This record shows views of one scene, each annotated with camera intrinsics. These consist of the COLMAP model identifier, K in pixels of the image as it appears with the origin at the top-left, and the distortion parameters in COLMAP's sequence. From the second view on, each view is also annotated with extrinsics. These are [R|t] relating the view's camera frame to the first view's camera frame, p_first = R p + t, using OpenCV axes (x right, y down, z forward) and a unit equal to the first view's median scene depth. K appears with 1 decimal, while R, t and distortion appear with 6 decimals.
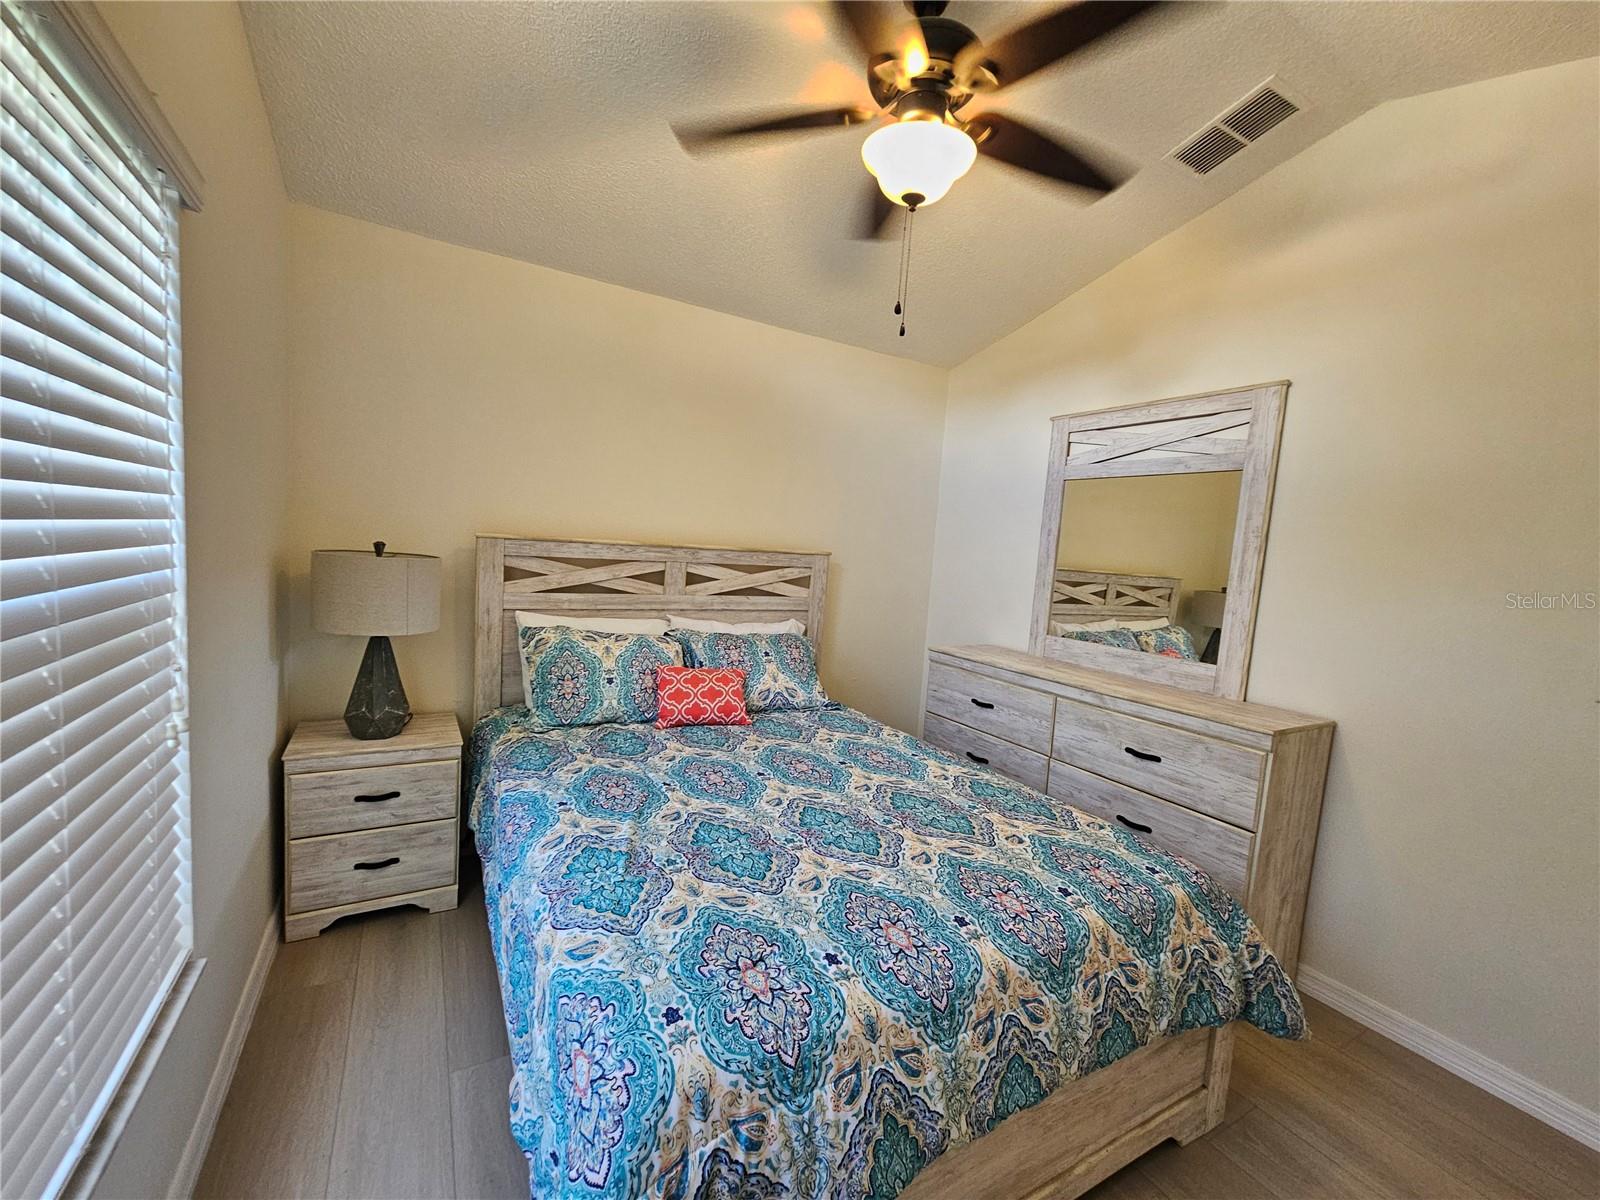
lens RADIAL K [[654.8, 0, 793.6], [0, 654.8, 610.4], [0, 0, 1]] dist [-0.000717, -0.000285]
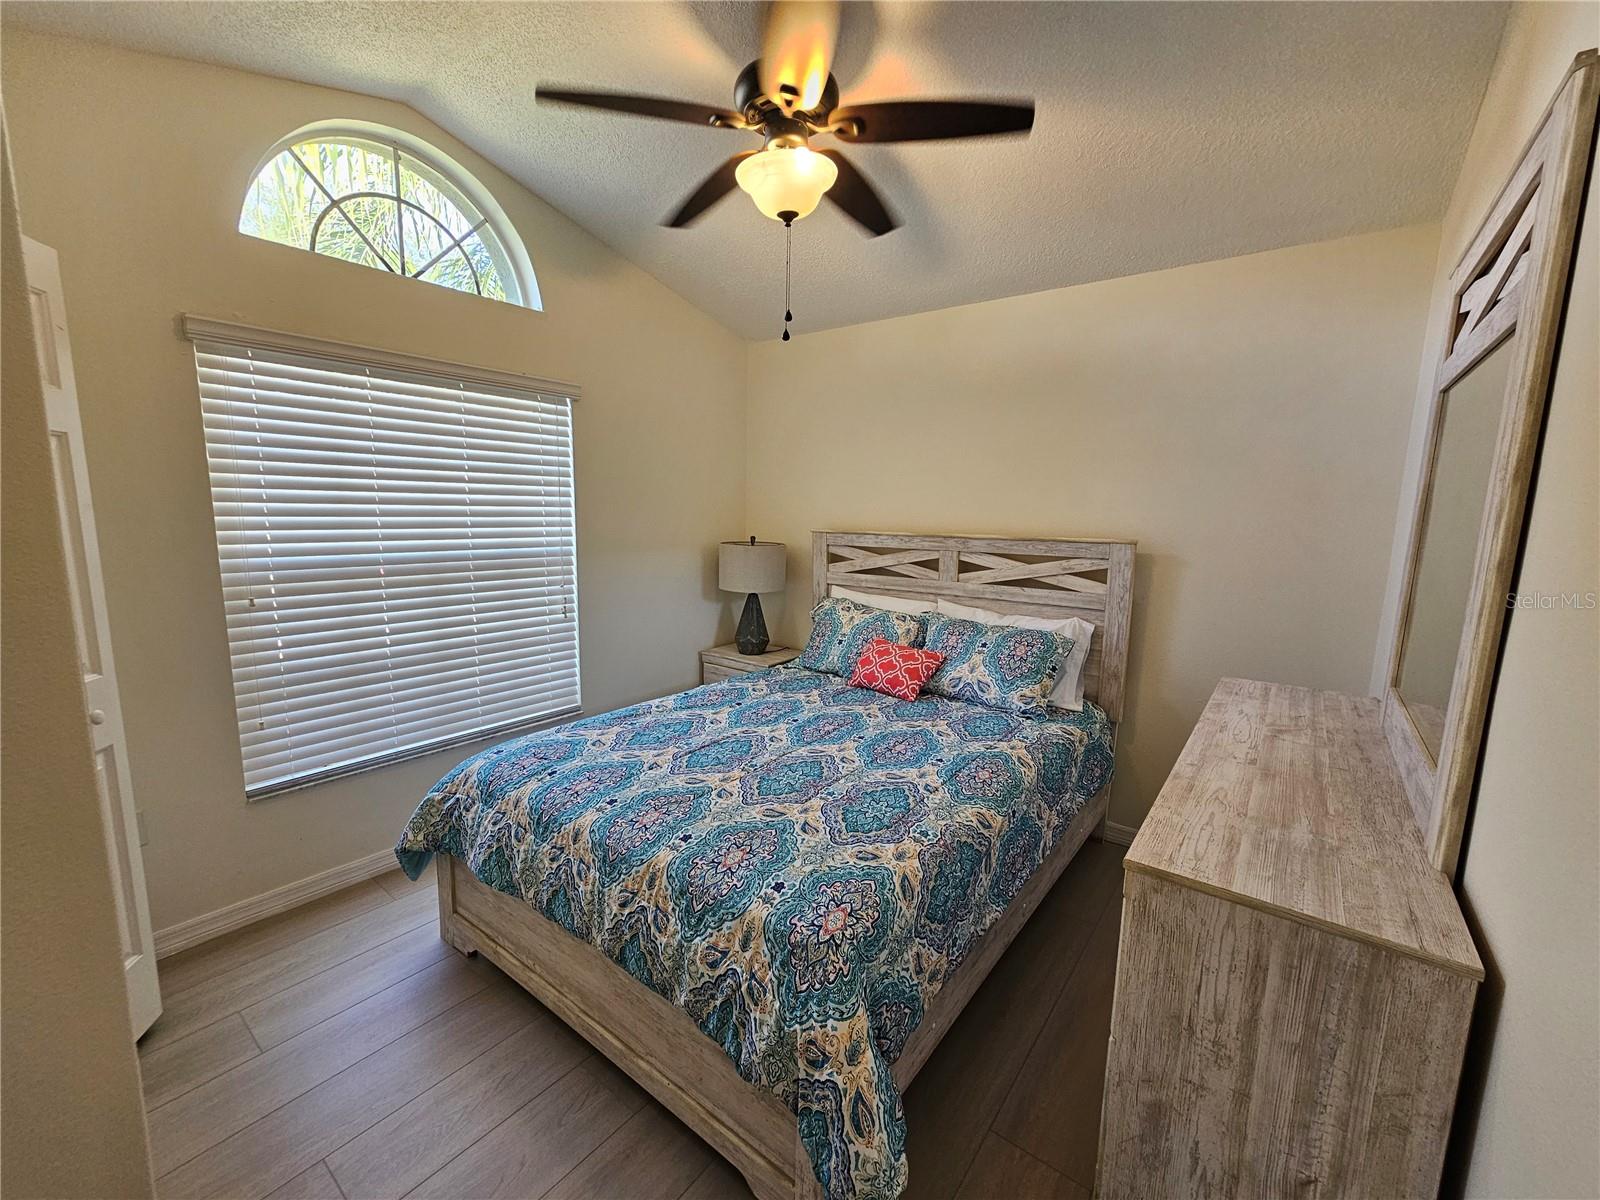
lens RADIAL K [[654.8, 0, 793.6], [0, 654.8, 610.4], [0, 0, 1]] dist [-0.000717, -0.000285]
pose [[0.382683, 0.083155, -0.920130, 0.817507], [-0.085575, 0.994850, 0.054317, -0.014566], [0.919908, 0.057954, 0.387828, 0.400158]]
